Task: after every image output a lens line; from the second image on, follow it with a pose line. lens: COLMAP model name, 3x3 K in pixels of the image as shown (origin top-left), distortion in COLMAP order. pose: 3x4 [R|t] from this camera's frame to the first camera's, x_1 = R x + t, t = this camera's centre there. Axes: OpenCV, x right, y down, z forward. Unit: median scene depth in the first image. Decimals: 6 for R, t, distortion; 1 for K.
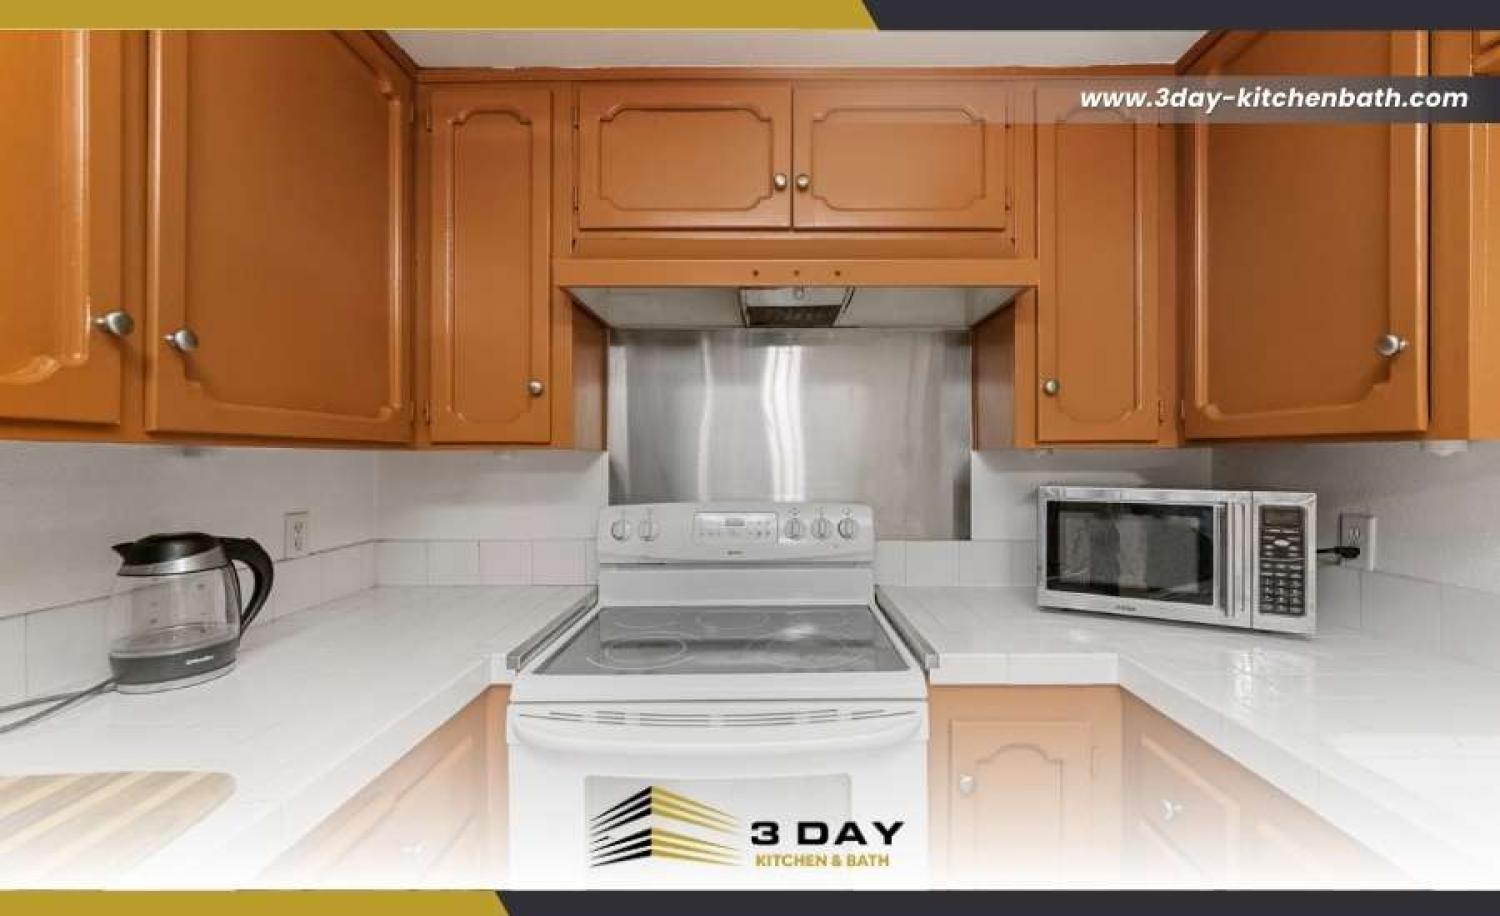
lens RADIAL K [[609.2, 0, 754.5], [0, 609.2, 445.0], [0, 0, 1]] dist [-0.003452, -0.000552]
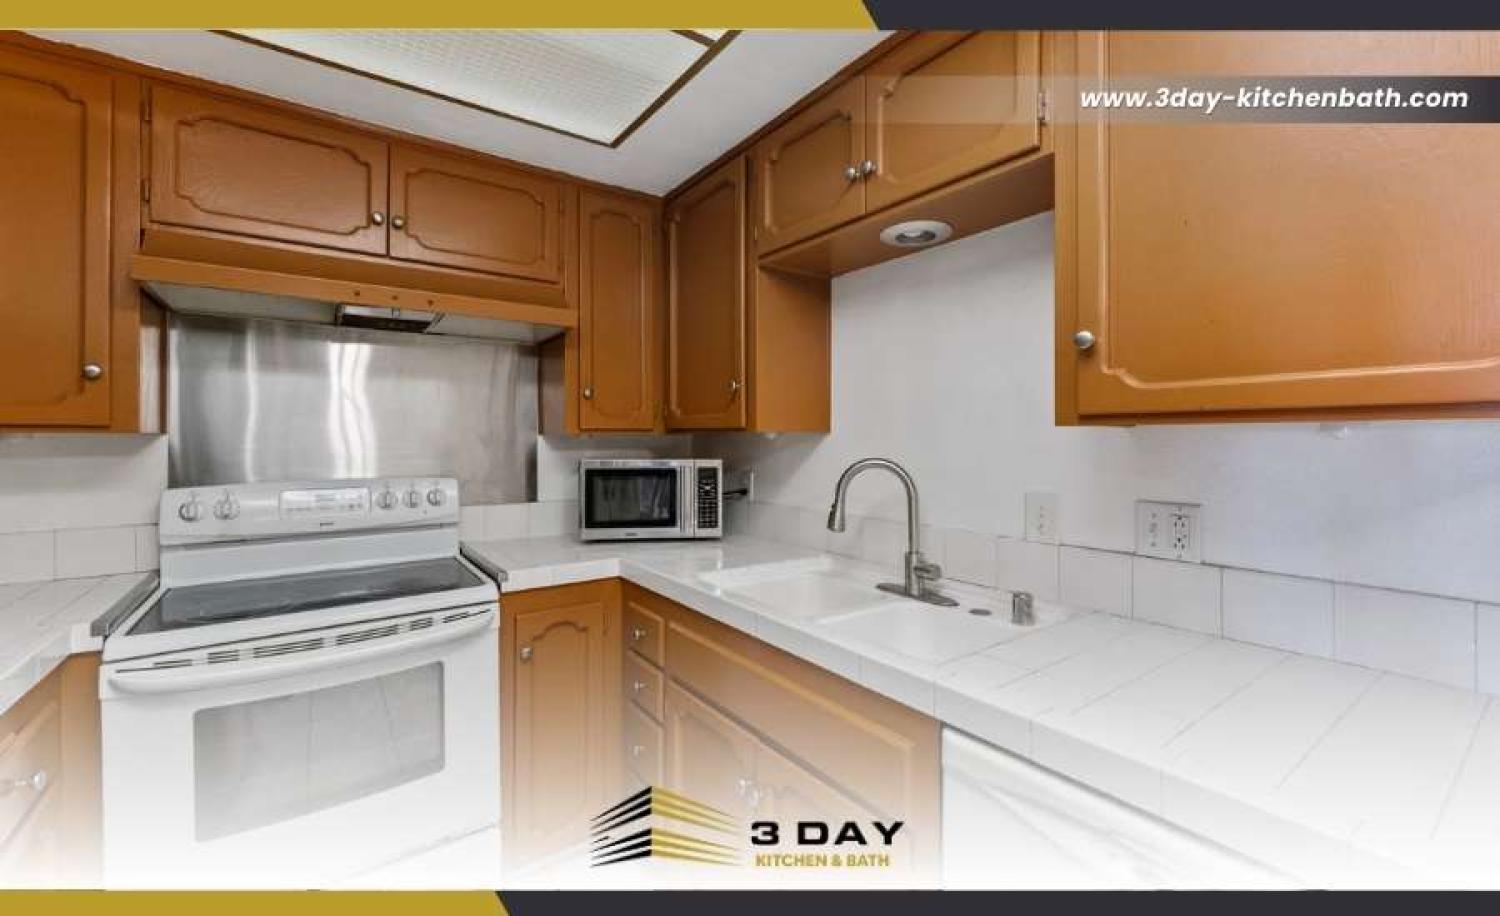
lens RADIAL K [[609.2, 0, 754.5], [0, 609.2, 445.0], [0, 0, 1]] dist [-0.003452, -0.000552]
pose [[0.795450, -0.006457, 0.605984, -0.098349], [-0.012330, 0.999564, 0.026836, -0.013580], [-0.605893, -0.028818, 0.795024, -0.453743]]
